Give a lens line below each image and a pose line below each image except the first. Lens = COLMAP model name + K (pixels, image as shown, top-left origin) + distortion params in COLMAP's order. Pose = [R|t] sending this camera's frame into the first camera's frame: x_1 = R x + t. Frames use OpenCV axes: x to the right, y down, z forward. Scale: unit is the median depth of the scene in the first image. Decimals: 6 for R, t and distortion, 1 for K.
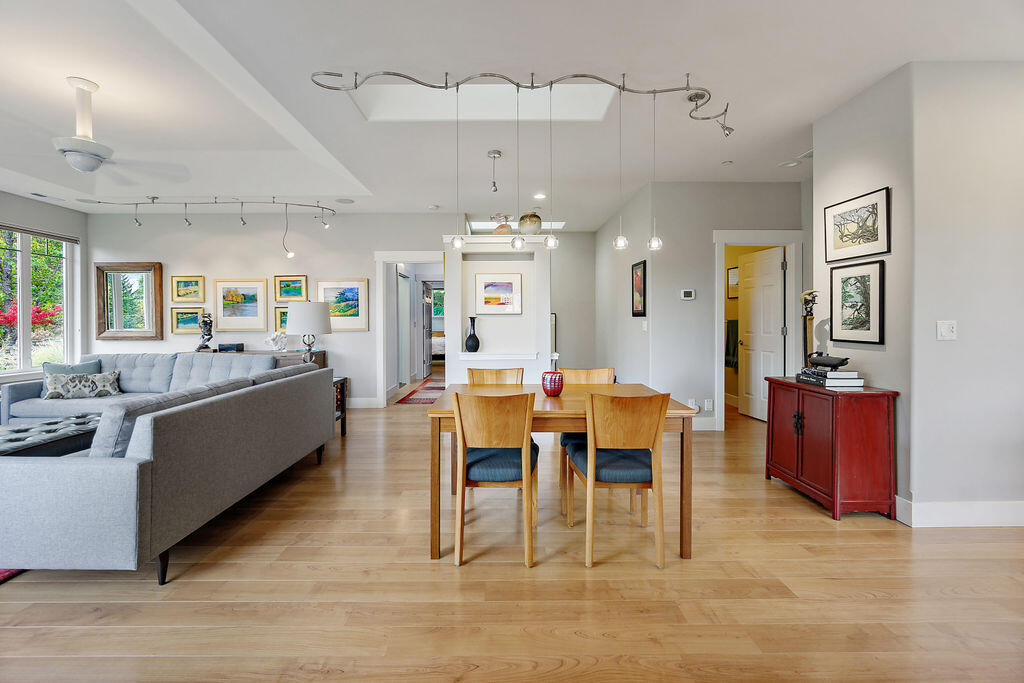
lens RADIAL K [[451.2, 0, 509.0], [0, 451.2, 324.7], [0, 0, 1]] dist [-0.008280, 0.000705]
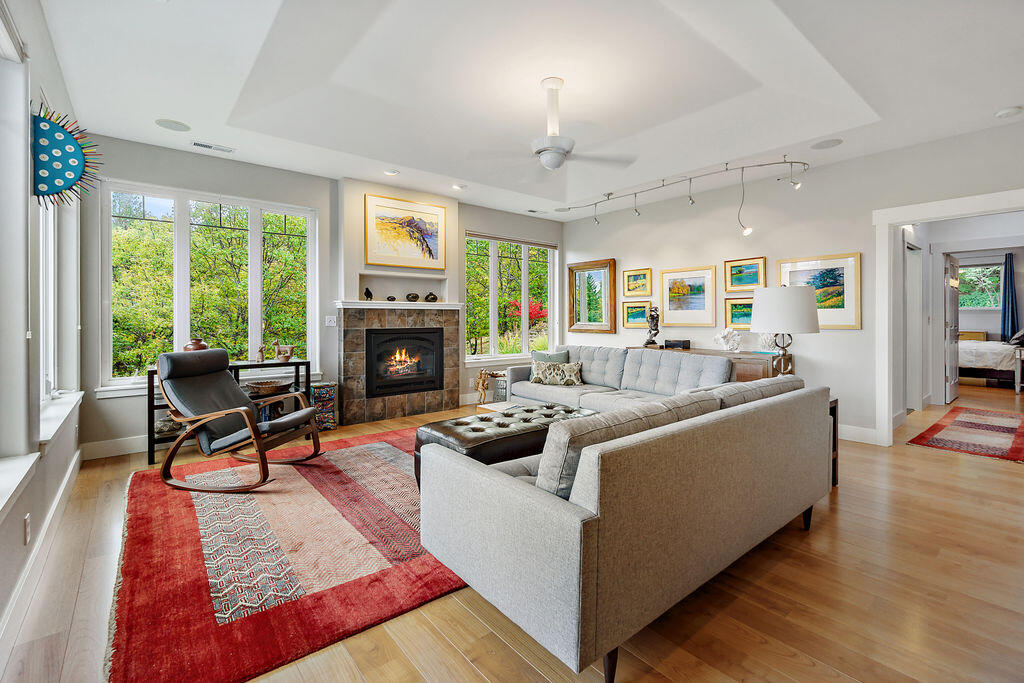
lens RADIAL K [[451.2, 0, 514.1], [0, 451.2, 317.2], [0, 0, 1]] dist [-0.008280, 0.000705]
pose [[0.636550, 0.001877, -0.771233, -0.127279], [-0.006563, 0.999974, -0.002983, 0.001005], [0.771207, 0.006960, 0.636546, 0.168242]]
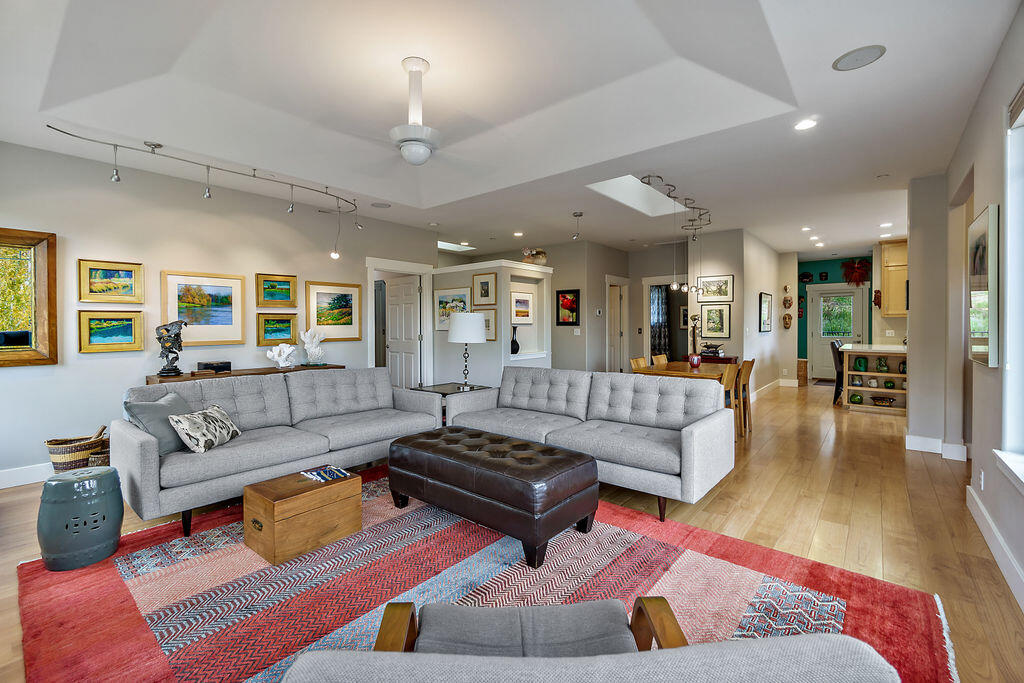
lens RADIAL K [[451.2, 0, 507.5], [0, 451.2, 330.4], [0, 0, 1]] dist [-0.008280, 0.000705]
pose [[0.642070, -0.007559, 0.766609, -0.879485], [0.008841, 0.999958, 0.002455, -0.007431], [-0.766595, 0.005201, 0.642110, 0.167331]]
